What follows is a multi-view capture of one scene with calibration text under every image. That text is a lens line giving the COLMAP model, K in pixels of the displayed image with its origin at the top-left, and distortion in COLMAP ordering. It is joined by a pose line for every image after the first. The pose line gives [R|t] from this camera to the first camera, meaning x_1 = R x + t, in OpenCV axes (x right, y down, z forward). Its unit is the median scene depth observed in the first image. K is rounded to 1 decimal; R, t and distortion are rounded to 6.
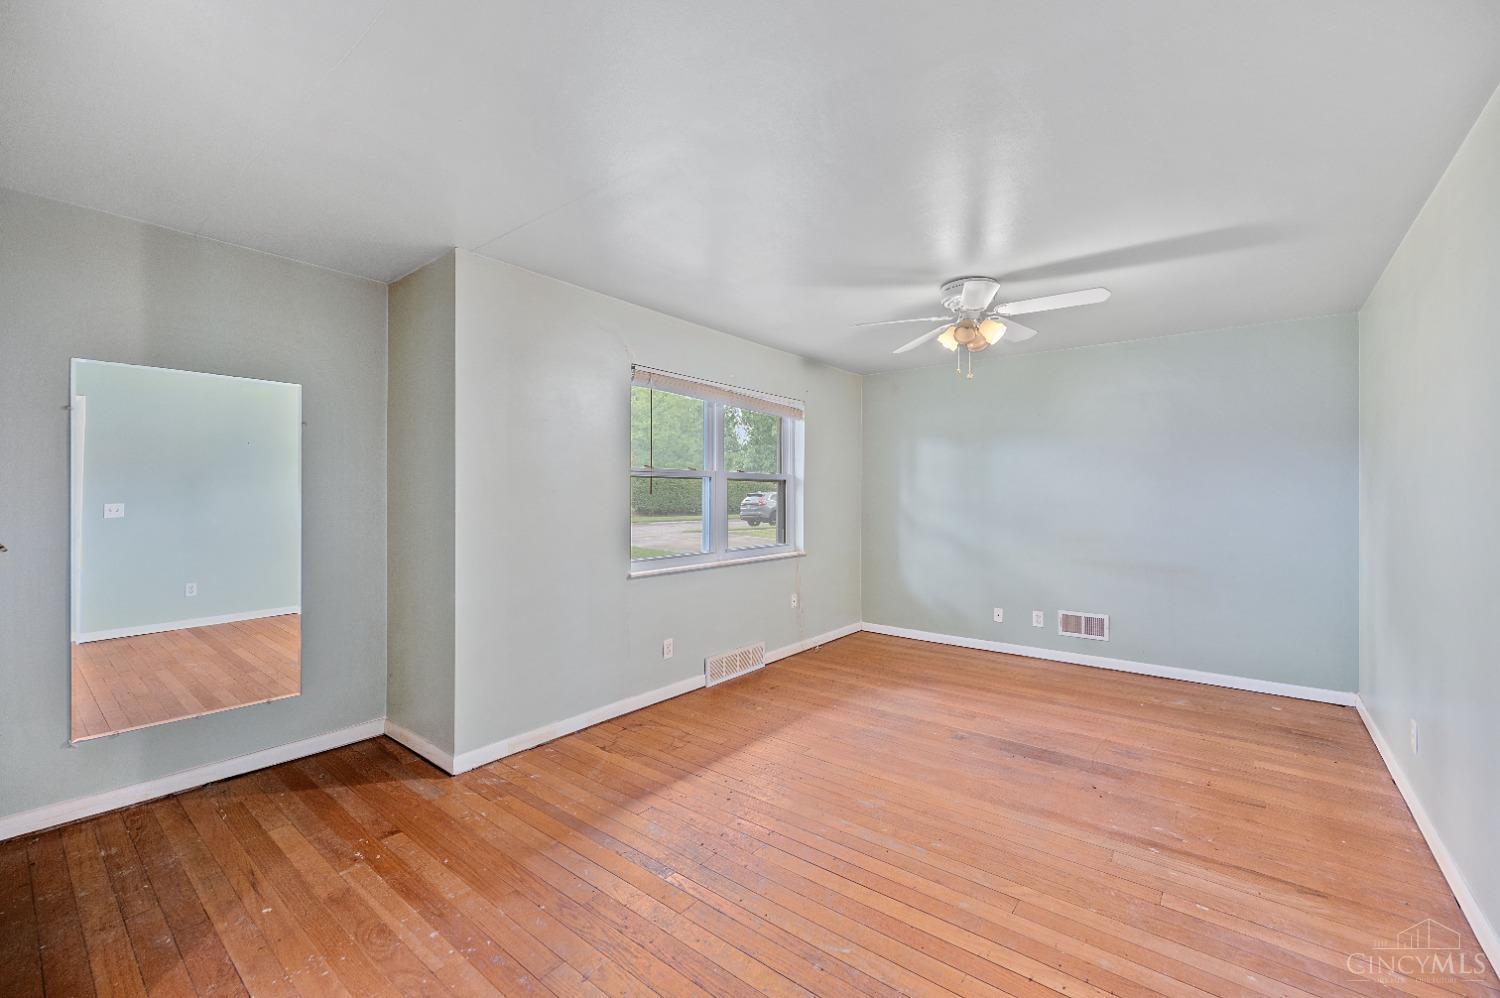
lens RADIAL K [[609.8, 0, 749.0], [0, 609.8, 501.1], [0, 0, 1]] dist [-0.000391, 0.000233]
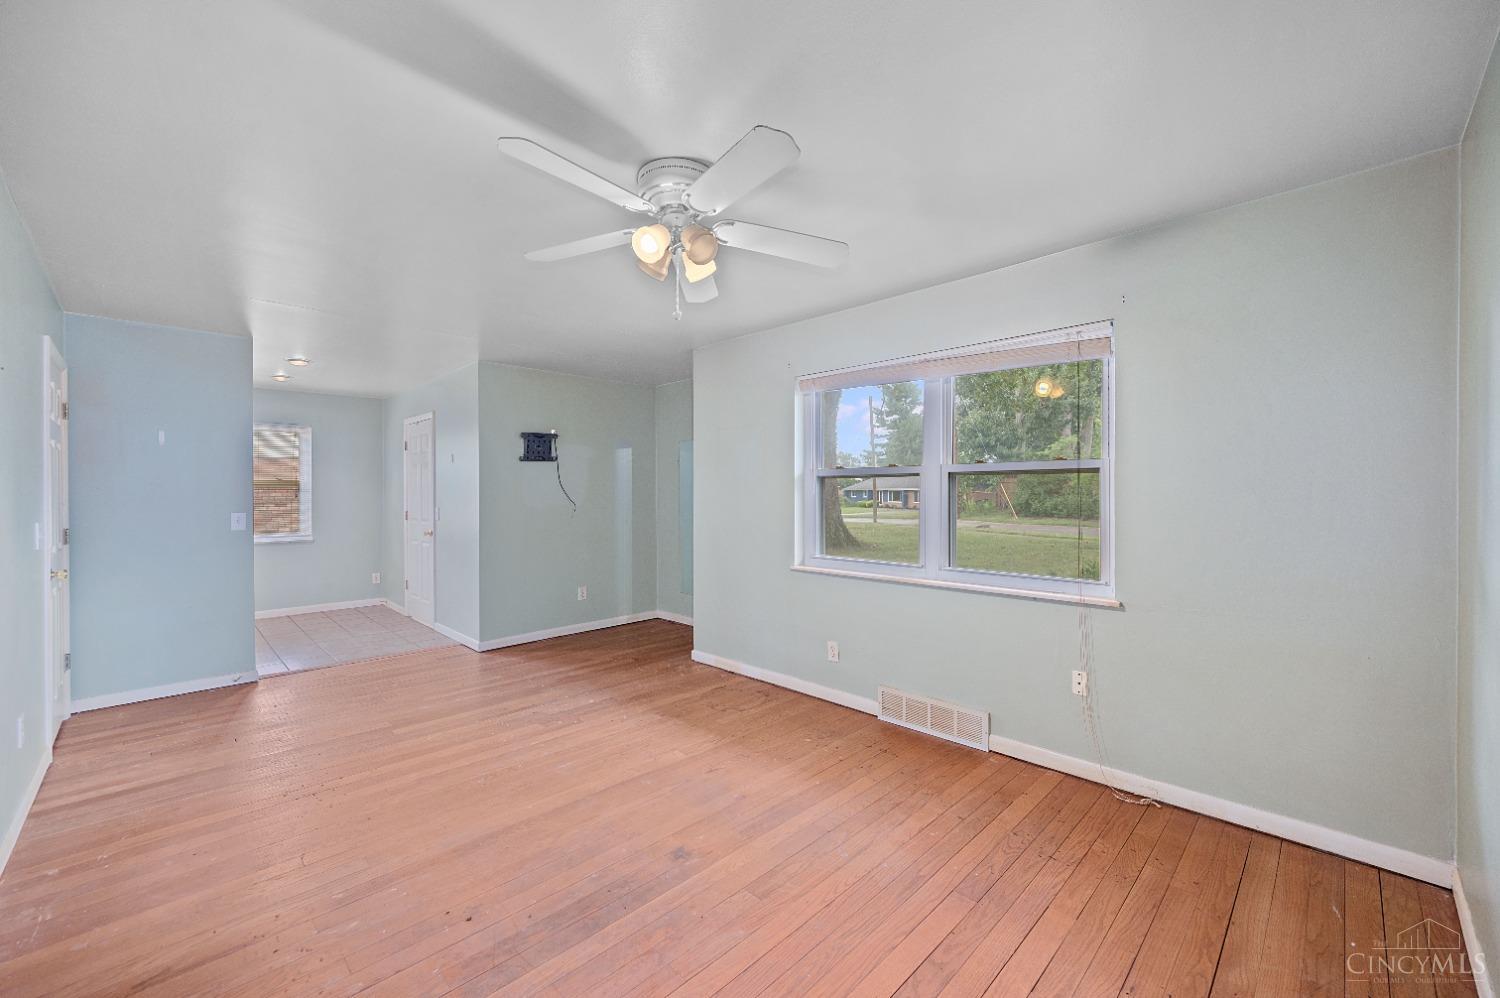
lens RADIAL K [[594.8, 0, 745.2], [0, 594.8, 492.9], [0, 0, 1]] dist [0.005931, -0.000625]
pose [[-0.104650, -0.001297, -0.994508, 0.935128], [-0.006833, 0.999976, -0.000585, -0.014254], [0.994486, 0.006734, -0.104656, 1.065894]]
